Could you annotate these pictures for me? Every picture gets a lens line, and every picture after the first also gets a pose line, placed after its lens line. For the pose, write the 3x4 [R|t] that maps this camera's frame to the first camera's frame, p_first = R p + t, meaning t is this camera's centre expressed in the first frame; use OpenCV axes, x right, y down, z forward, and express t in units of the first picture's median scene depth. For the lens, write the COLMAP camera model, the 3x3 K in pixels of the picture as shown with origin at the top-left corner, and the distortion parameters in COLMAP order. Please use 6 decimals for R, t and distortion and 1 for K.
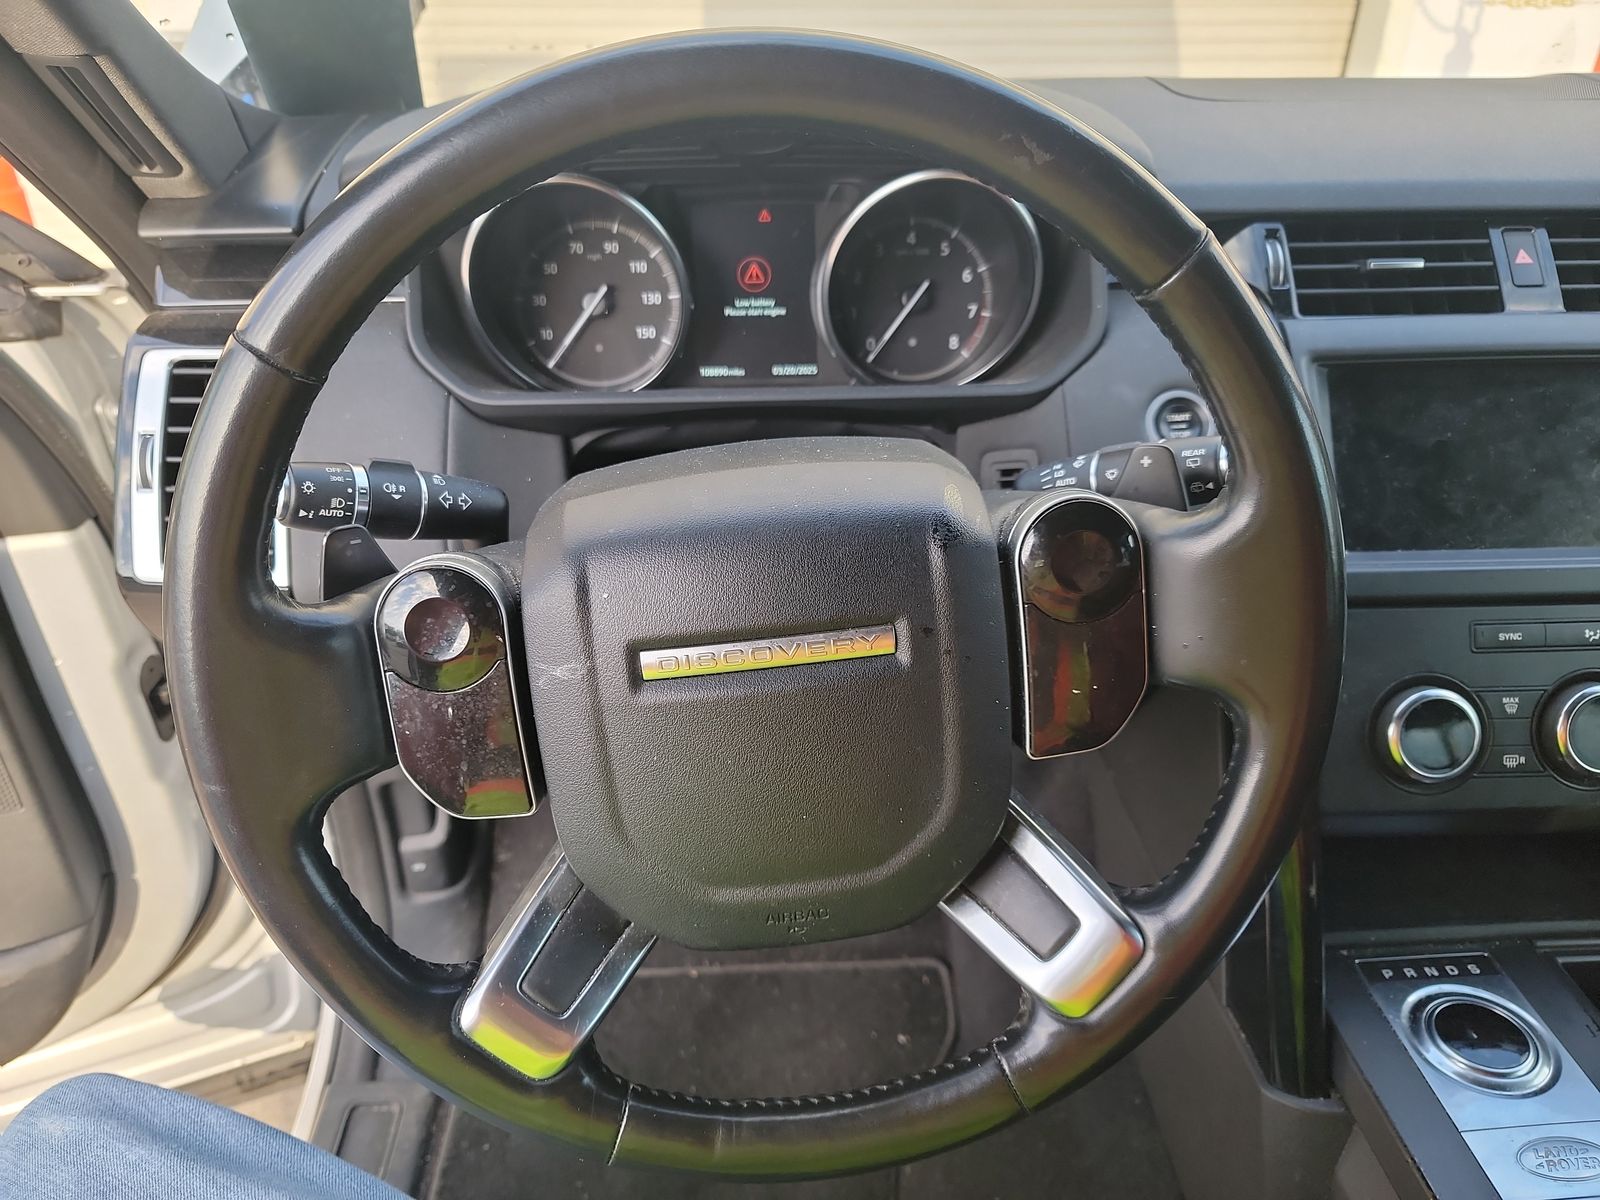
lens RADIAL K [[1132.2, 0, 800.0], [0, 1132.2, 600.0], [0, 0, 1]] dist [-0.000537, -0.002692]
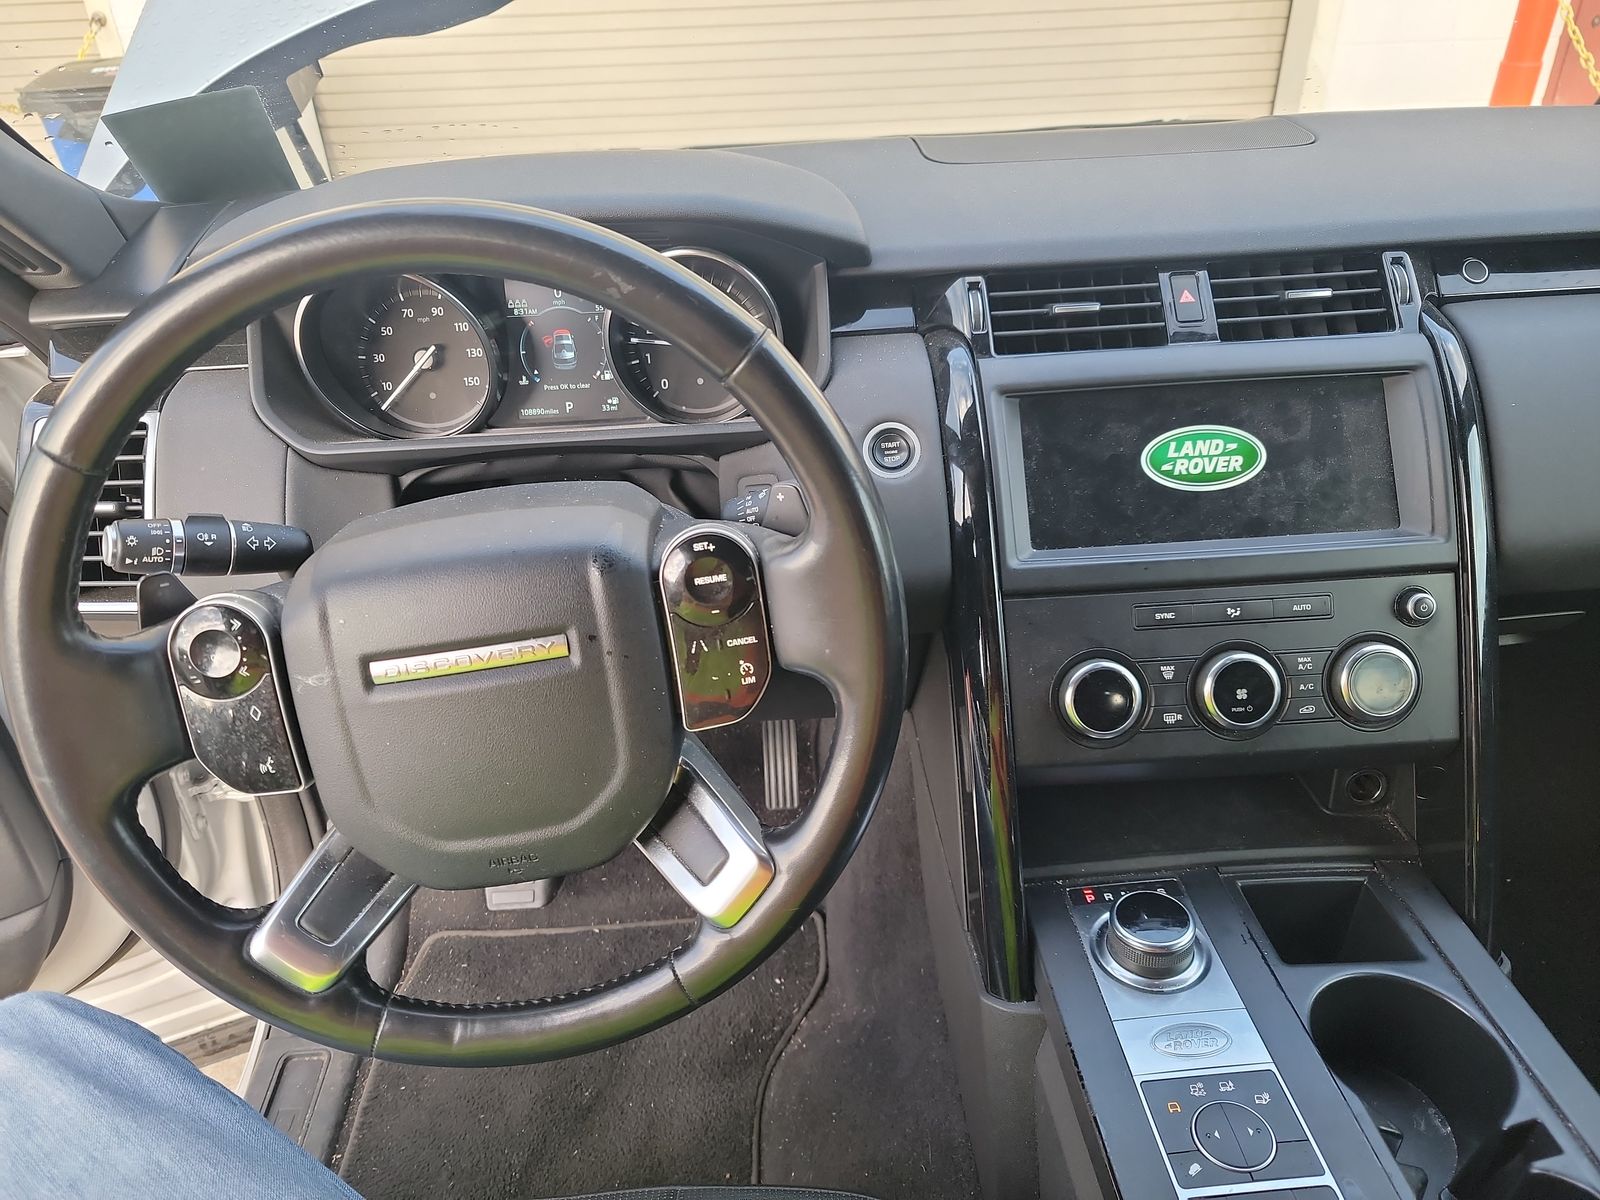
lens RADIAL K [[1107.4, 0, 800.6], [0, 1107.4, 580.8], [0, 0, 1]] dist [0.033109, -0.044978]
pose [[0.999343, -0.036143, -0.002519, 0.294557], [0.036152, 0.999339, 0.003688, -0.029016], [0.002384, -0.003777, 0.999990, -0.234086]]
